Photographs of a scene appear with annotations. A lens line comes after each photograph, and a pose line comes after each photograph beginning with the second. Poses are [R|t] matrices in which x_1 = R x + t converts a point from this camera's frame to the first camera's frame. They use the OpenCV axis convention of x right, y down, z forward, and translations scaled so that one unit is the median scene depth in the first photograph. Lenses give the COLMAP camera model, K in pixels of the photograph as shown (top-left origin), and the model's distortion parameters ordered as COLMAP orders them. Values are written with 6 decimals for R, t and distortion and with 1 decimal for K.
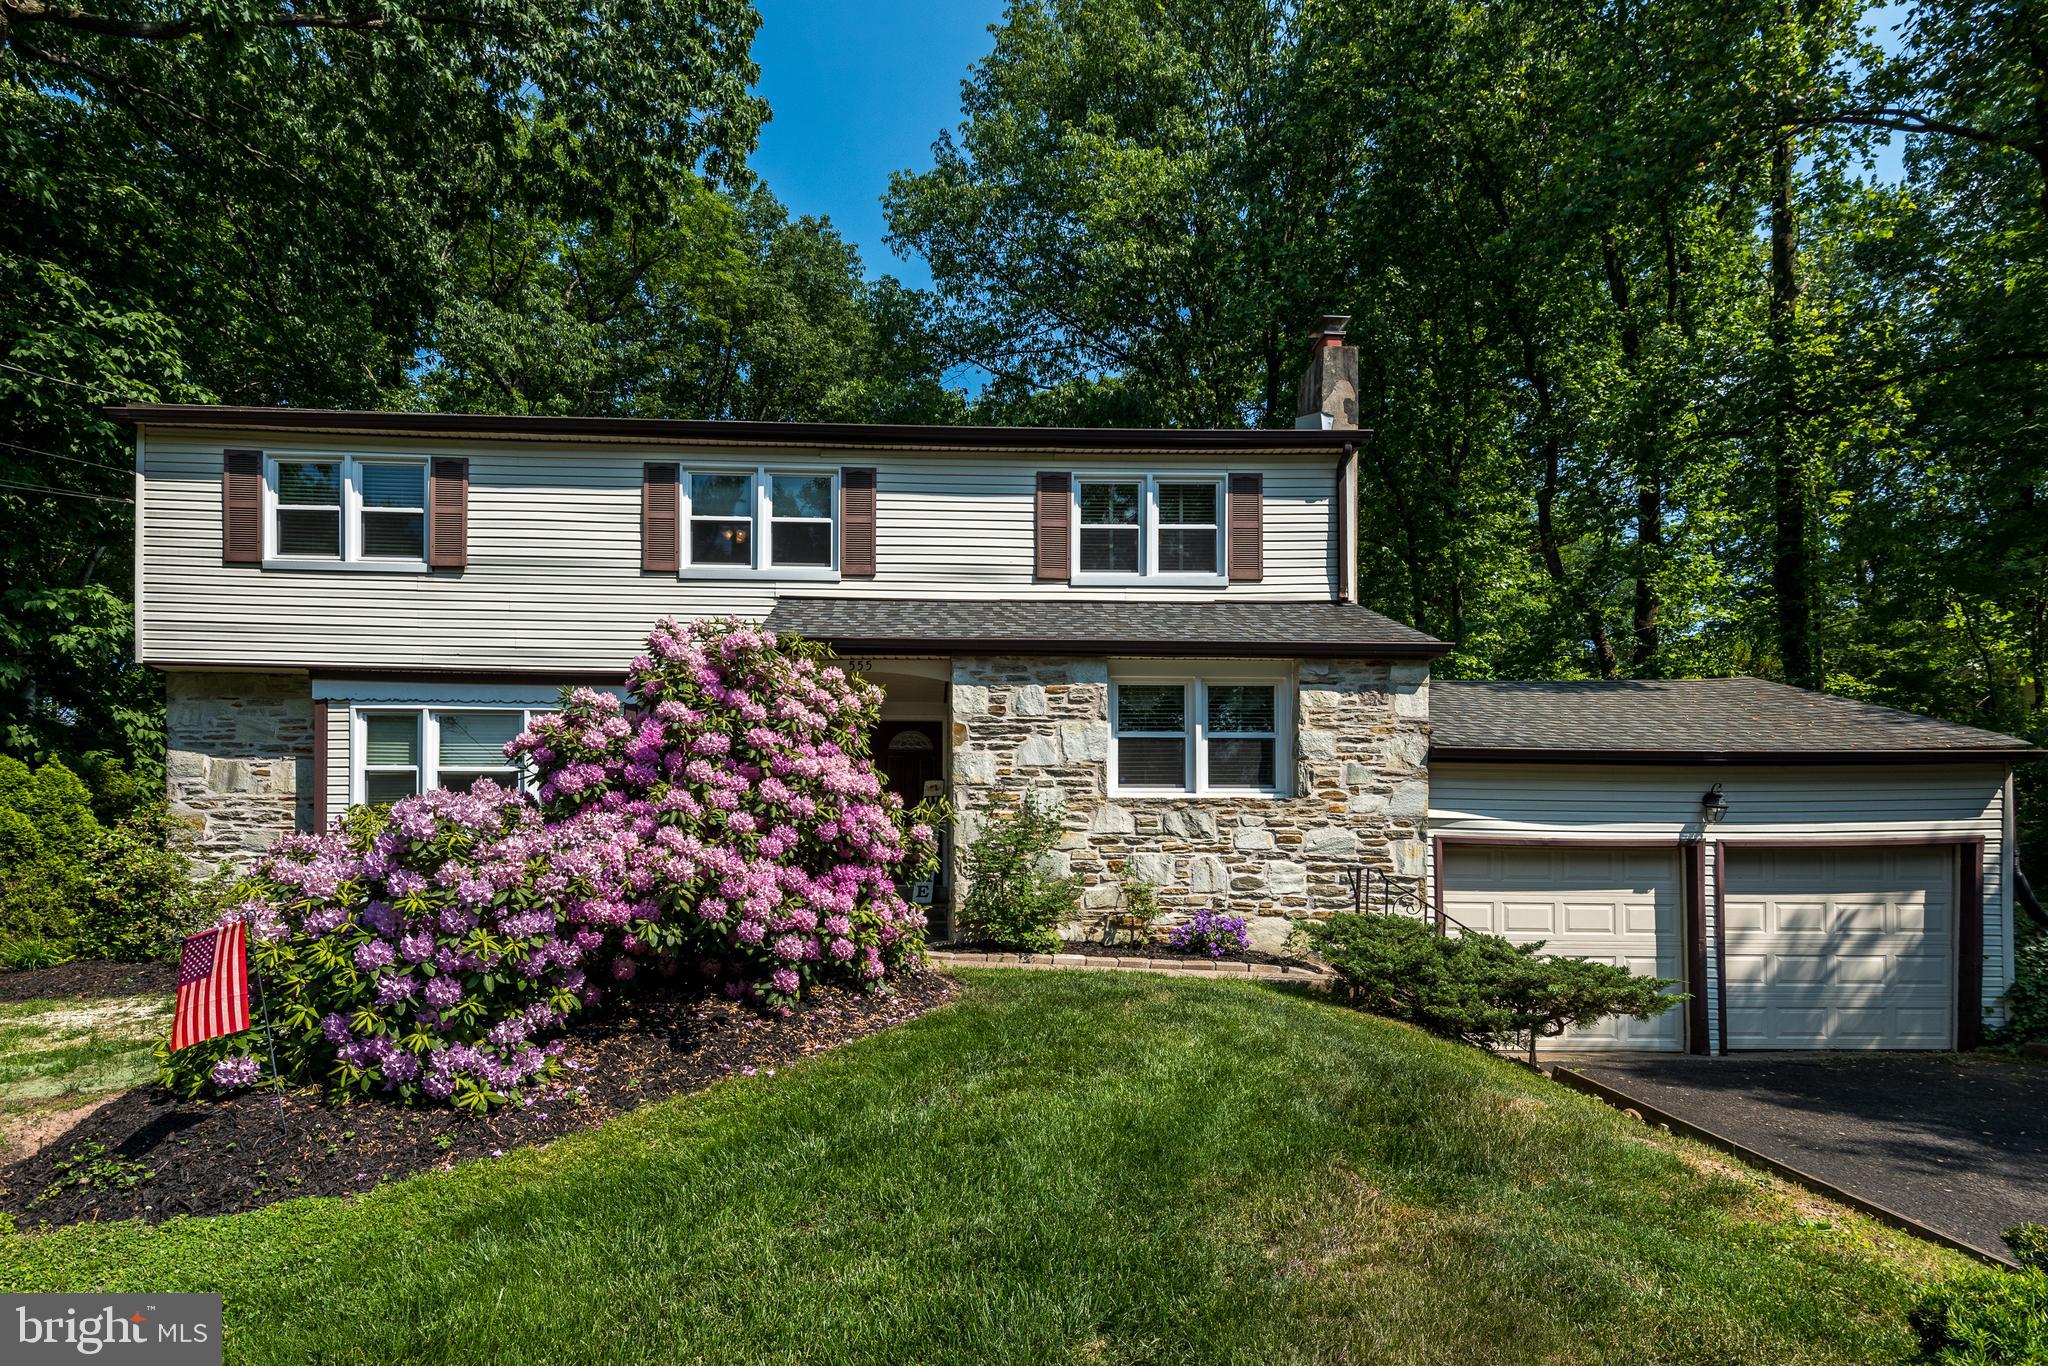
lens RADIAL K [[942.9, 0, 1024.4], [0, 942.9, 683.9], [0, 0, 1]] dist [0.013021, -0.004681]
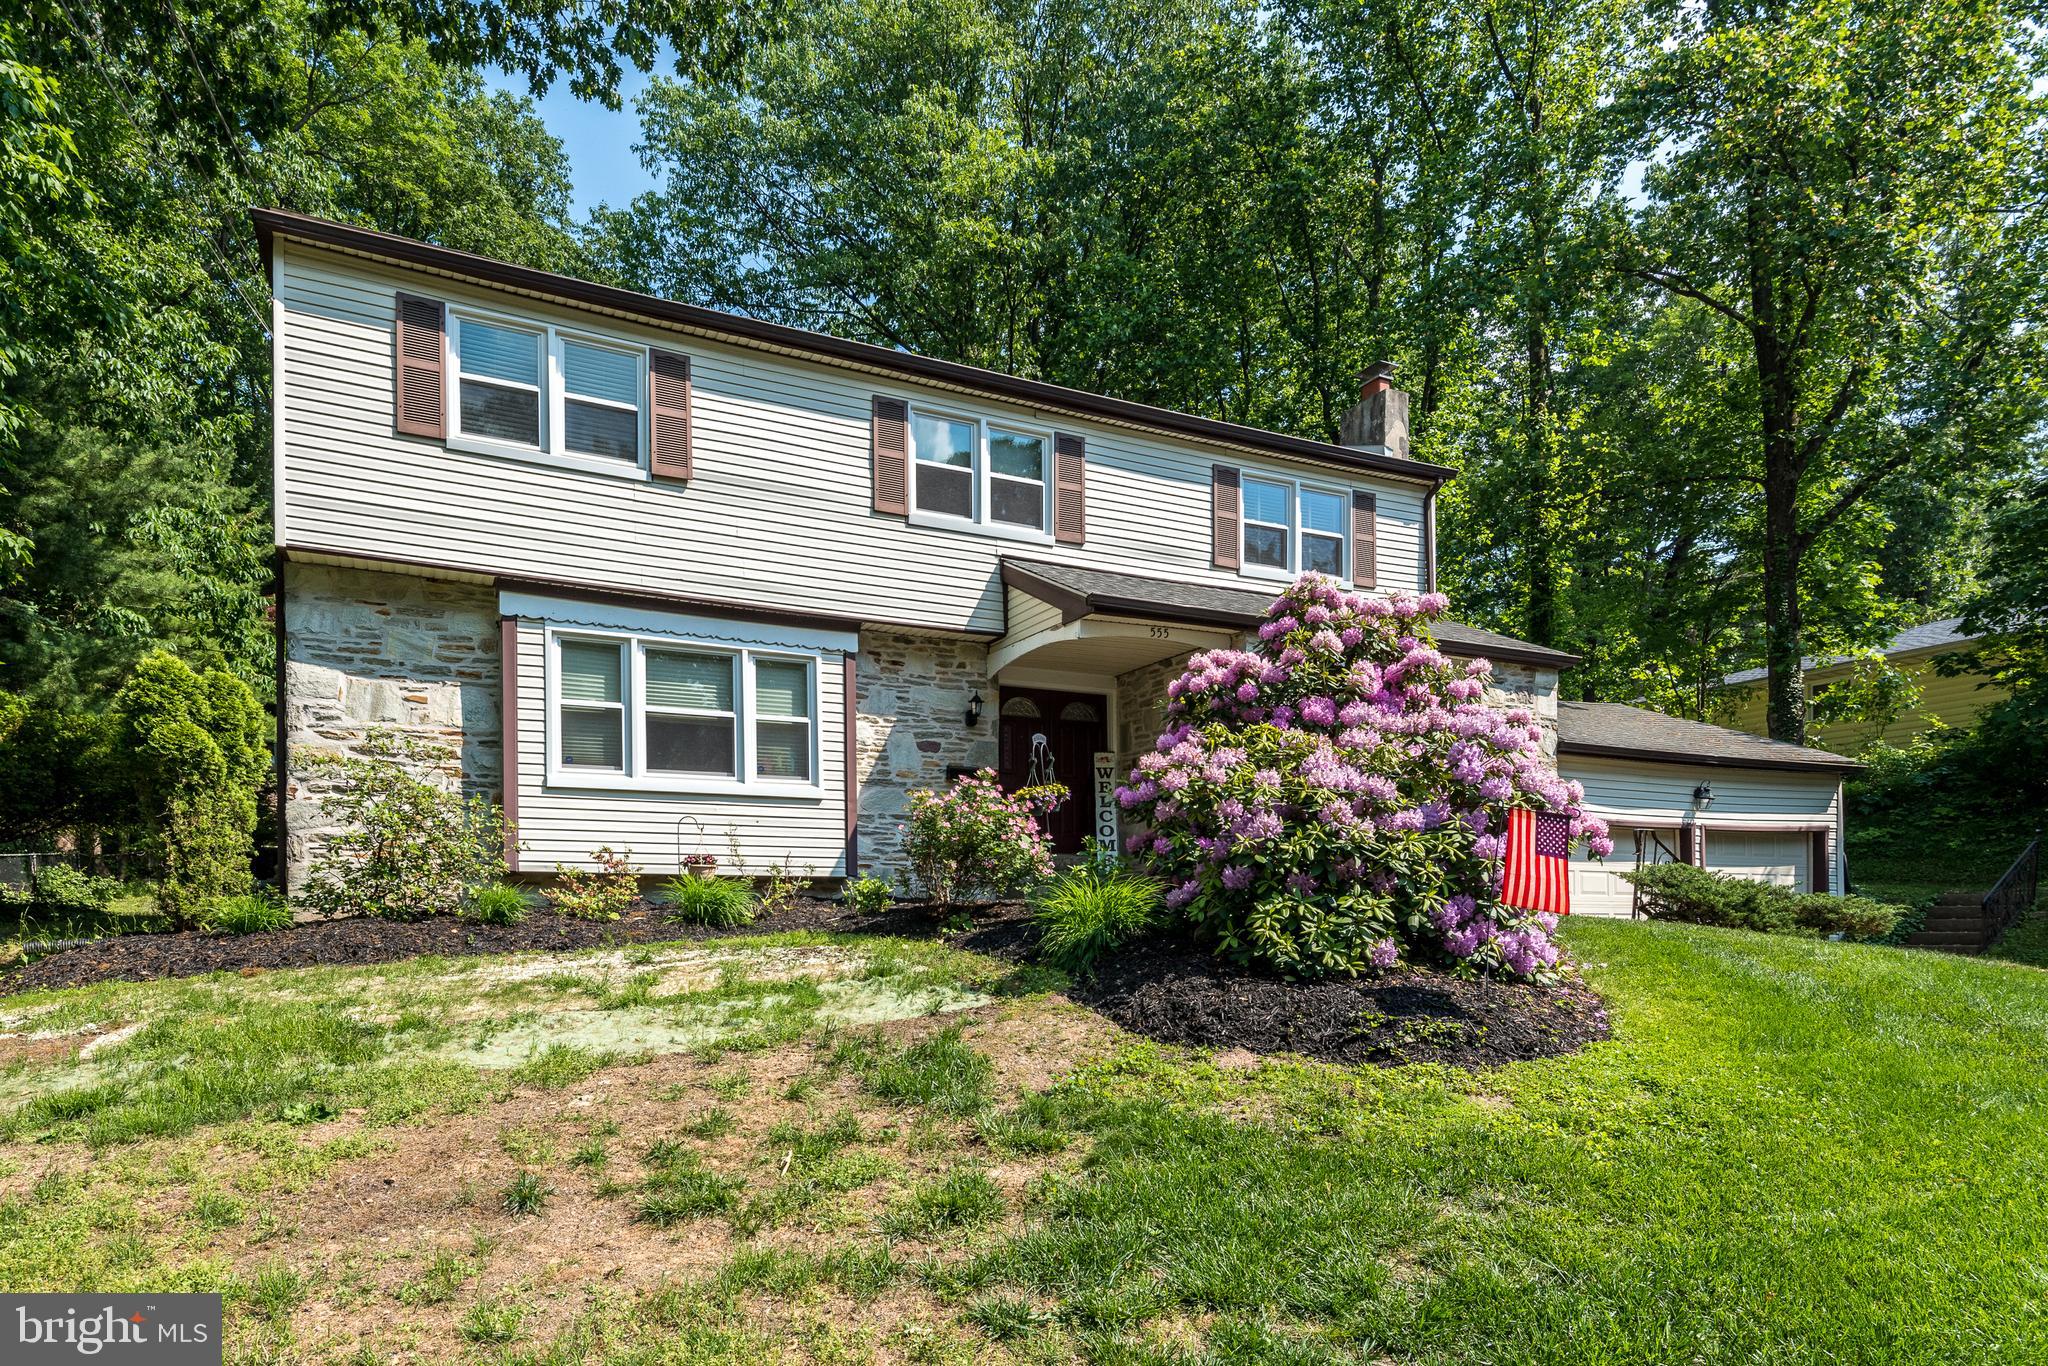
lens RADIAL K [[985.6, 0, 1026.4], [0, 985.6, 681.1], [0, 0, 1]] dist [0.015733, 0.000006]
pose [[0.938310, 0.072147, 0.338184, -0.595429], [-0.072757, 0.997290, -0.010890, 0.049047], [-0.338054, -0.014387, 0.941017, 0.030763]]
